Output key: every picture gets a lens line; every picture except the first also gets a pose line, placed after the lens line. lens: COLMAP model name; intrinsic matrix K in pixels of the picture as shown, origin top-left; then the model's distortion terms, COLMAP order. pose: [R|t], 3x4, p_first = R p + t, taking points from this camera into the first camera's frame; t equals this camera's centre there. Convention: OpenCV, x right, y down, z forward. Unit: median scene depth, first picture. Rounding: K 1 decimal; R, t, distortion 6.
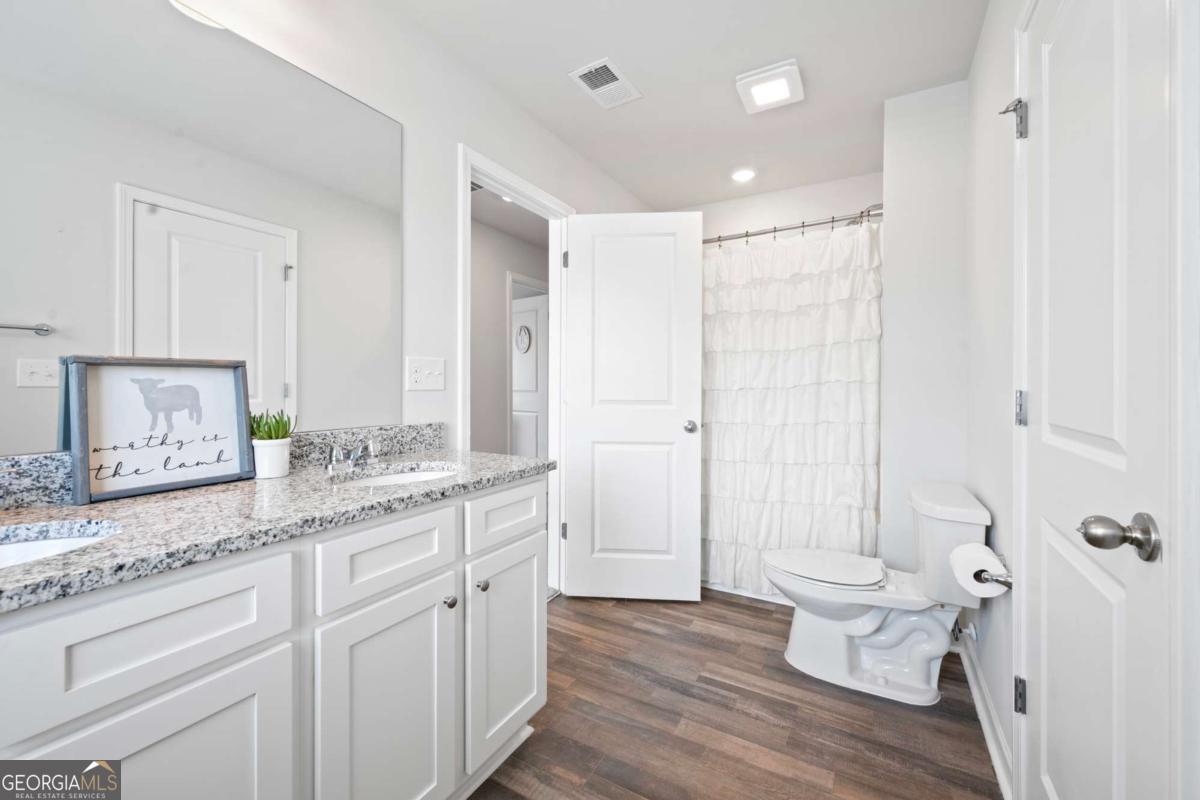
lens RADIAL K [[485.1, 0, 601.2], [0, 485.1, 385.0], [0, 0, 1]] dist [0.019942, 0.000076]
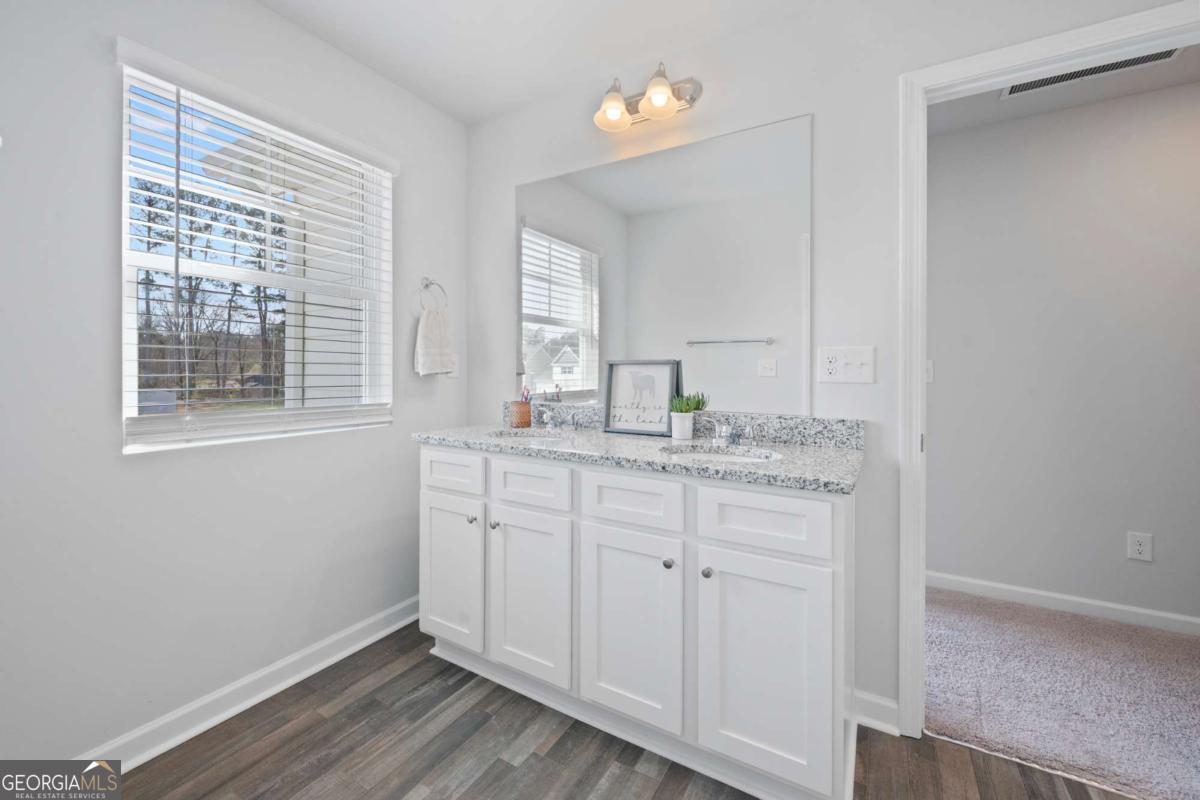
lens RADIAL K [[474.5, 0, 601.5], [0, 474.5, 375.1], [0, 0, 1]] dist [-0.000707, -0.000283]
pose [[-0.016395, -0.001896, -0.999864, 0.801850], [-0.008878, 0.999959, -0.001751, 0.004078], [0.999826, 0.008848, -0.016412, 0.852111]]
